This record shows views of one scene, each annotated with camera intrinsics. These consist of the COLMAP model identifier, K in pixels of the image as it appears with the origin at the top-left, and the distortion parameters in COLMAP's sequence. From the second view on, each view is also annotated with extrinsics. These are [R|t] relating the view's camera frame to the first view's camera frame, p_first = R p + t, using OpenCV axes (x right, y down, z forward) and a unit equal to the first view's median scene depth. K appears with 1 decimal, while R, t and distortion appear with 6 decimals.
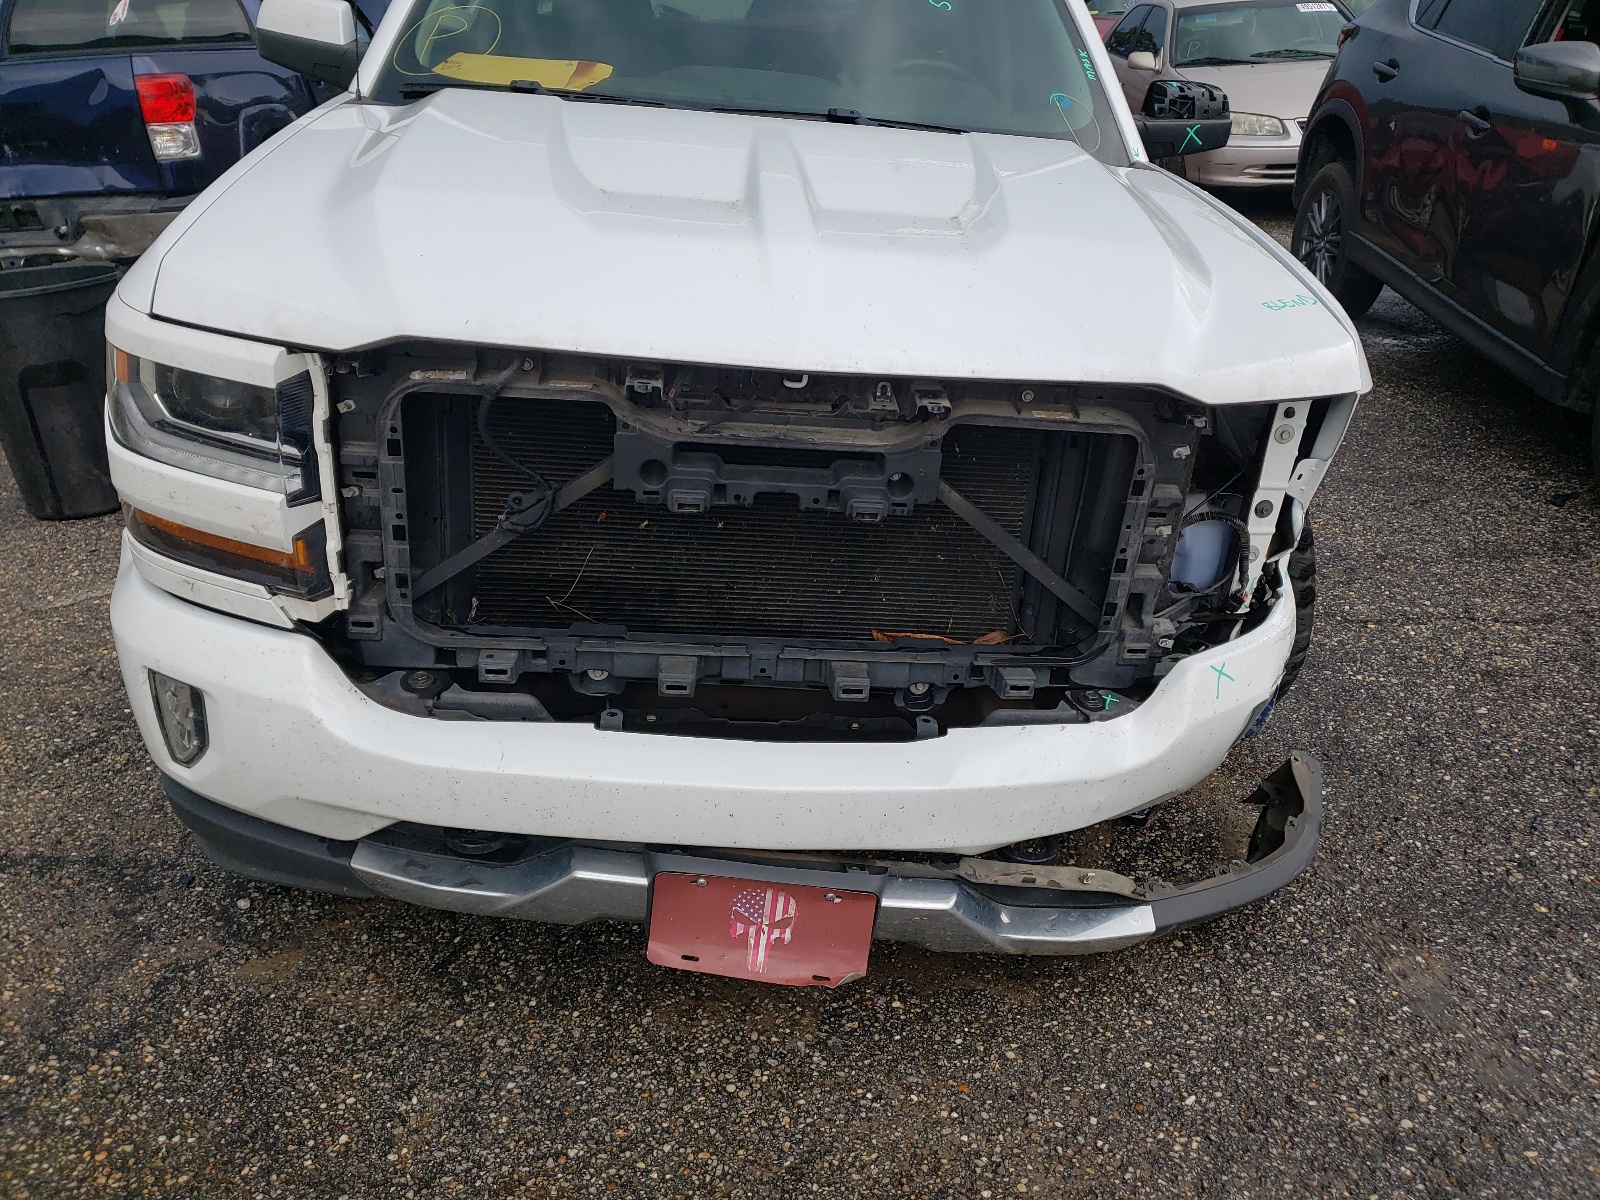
lens RADIAL K [[1223.3, 0, 801.5], [0, 1223.3, 576.5], [0, 0, 1]] dist [0.073380, -0.109830]
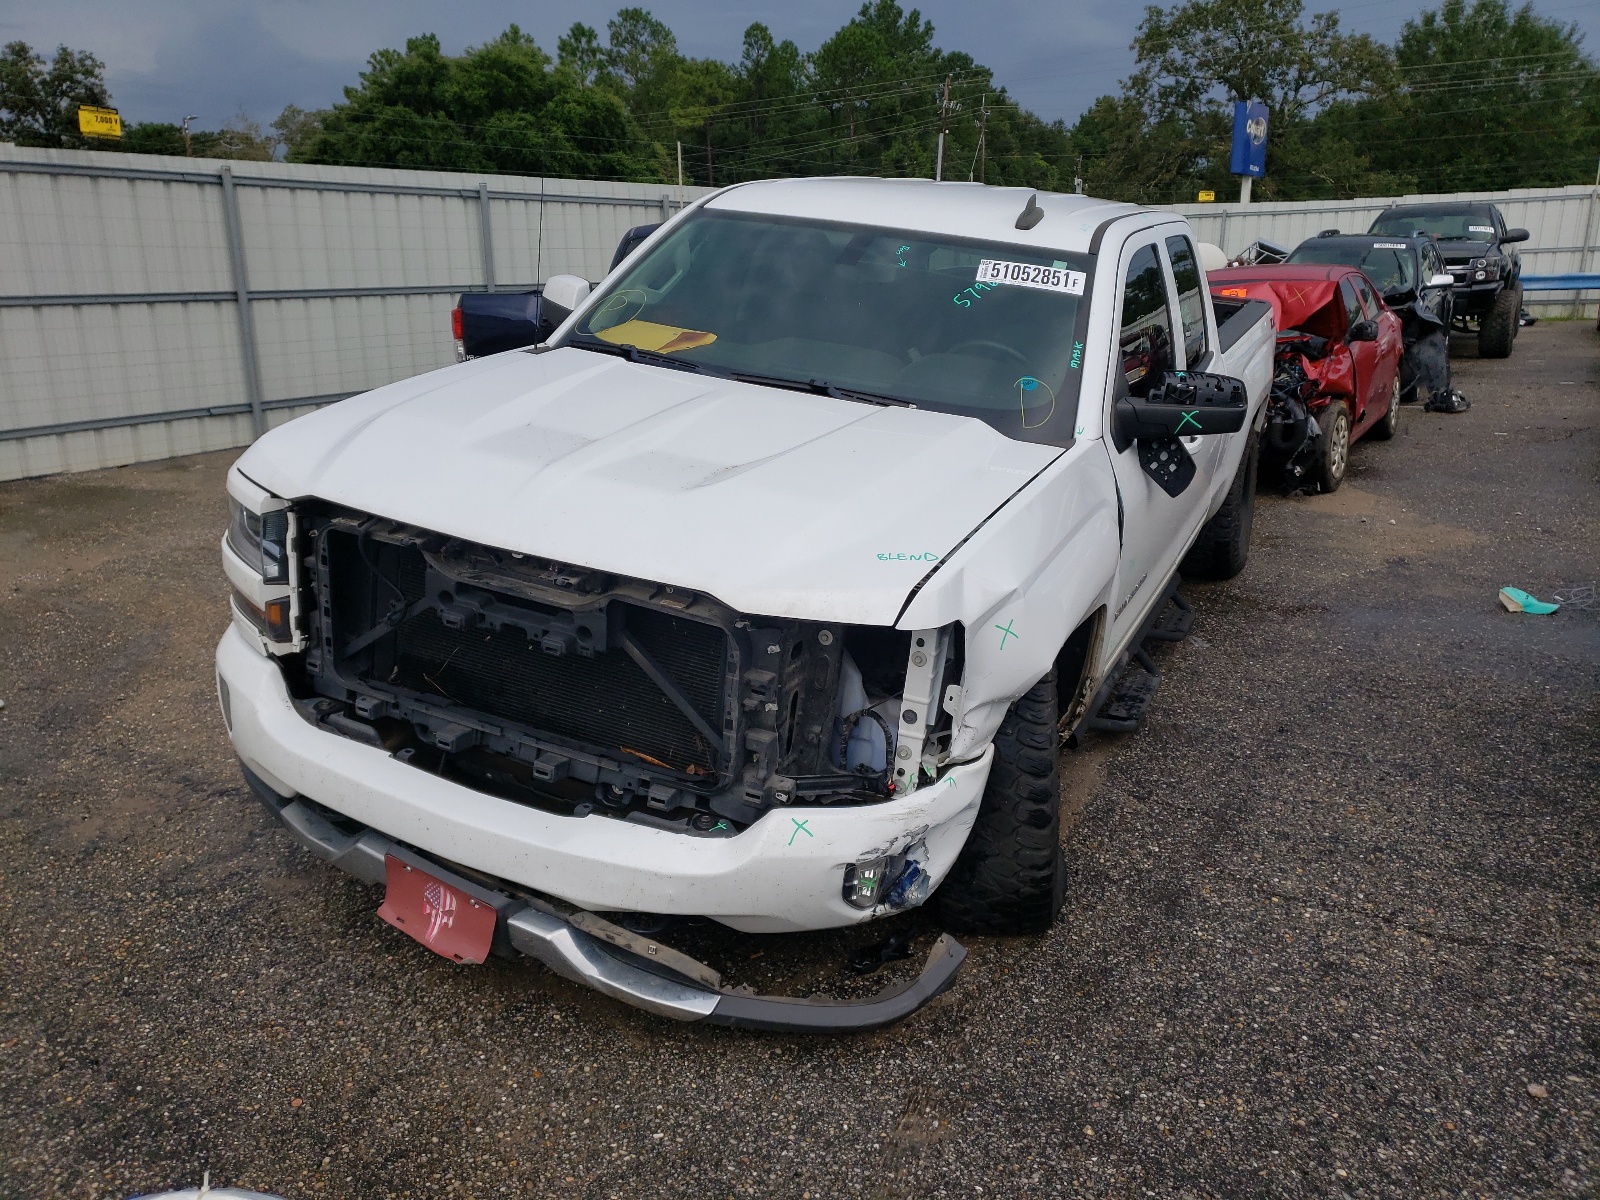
lens RADIAL K [[1237.6, 0, 800.0], [0, 1237.6, 600.0], [0, 0, 1]] dist [0.006827, 0.003529]
pose [[0.872068, 0.153635, -0.464644, 0.976803], [-0.218677, 0.971718, -0.089126, -0.040723], [0.437810, 0.179331, 0.881001, -0.185675]]
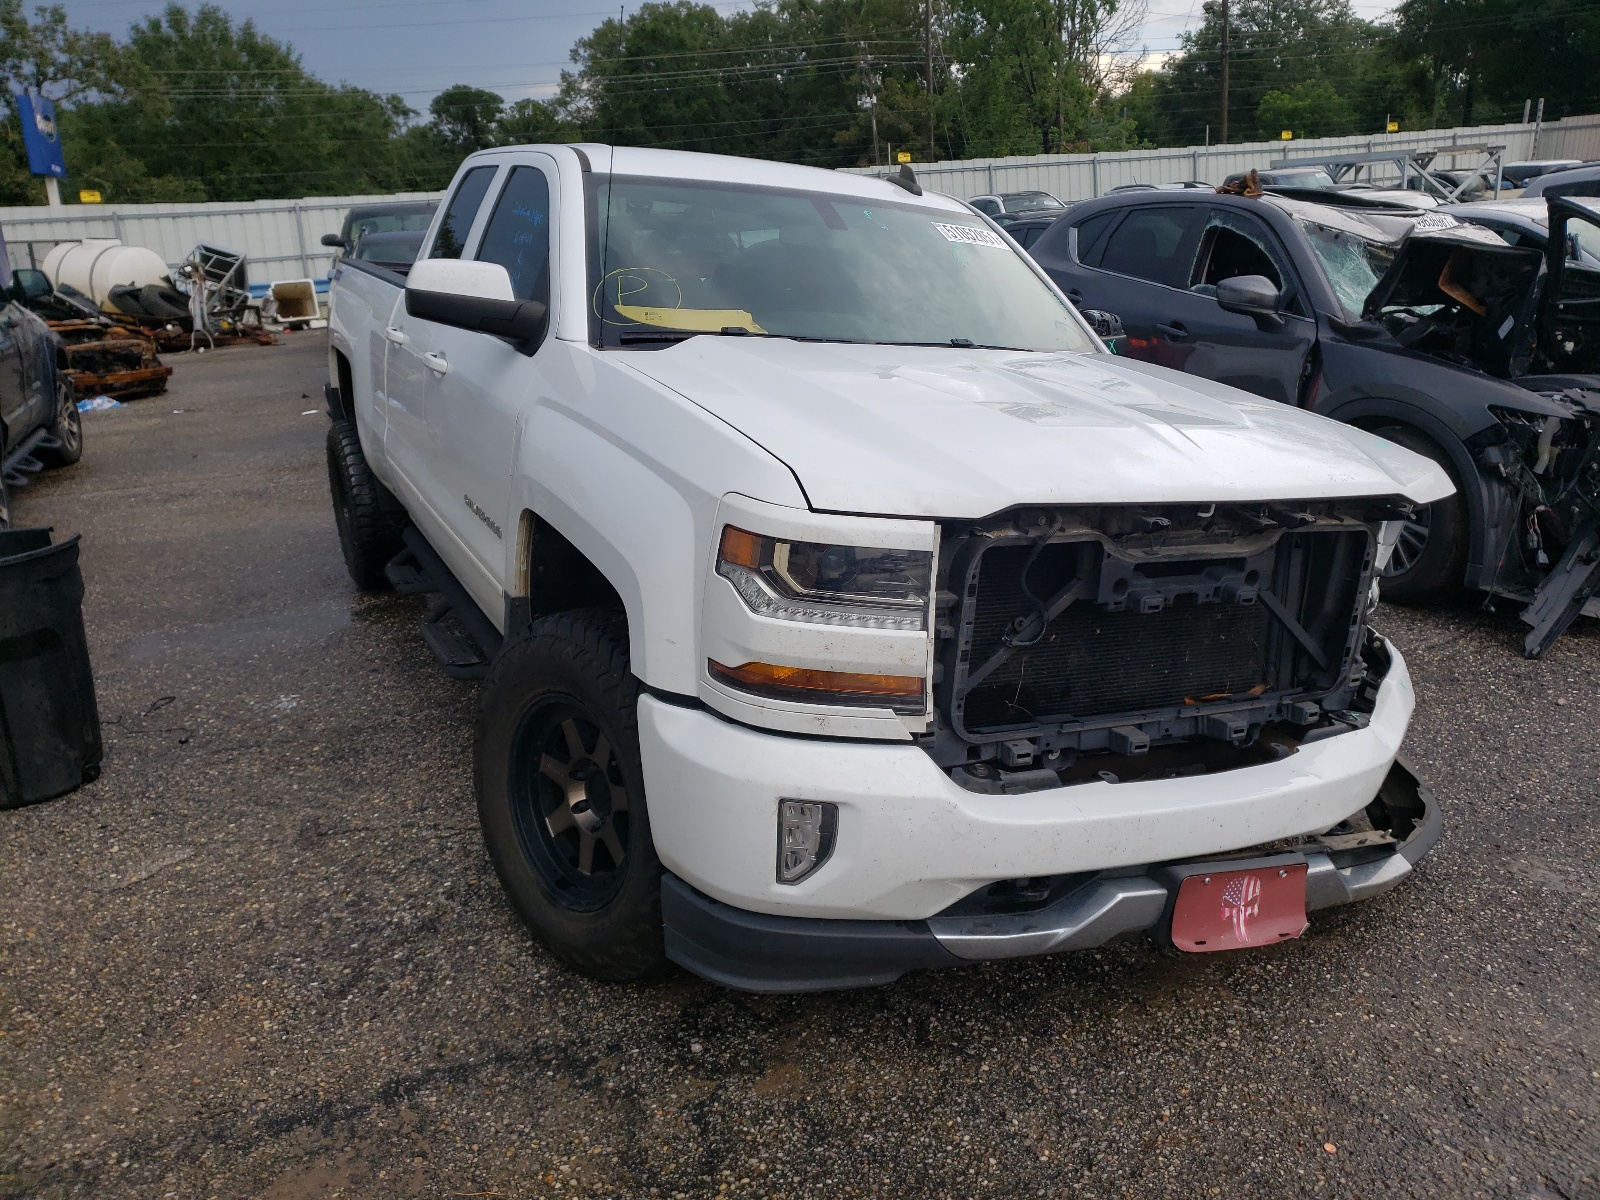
lens RADIAL K [[1219.4, 0, 800.0], [0, 1219.4, 600.0], [0, 0, 1]] dist [0.068244, -0.062669]
pose [[0.918052, -0.118133, 0.378450, -0.954905], [0.173748, 0.977907, -0.116230, 0.025693], [-0.356359, 0.172460, 0.918295, -0.138246]]
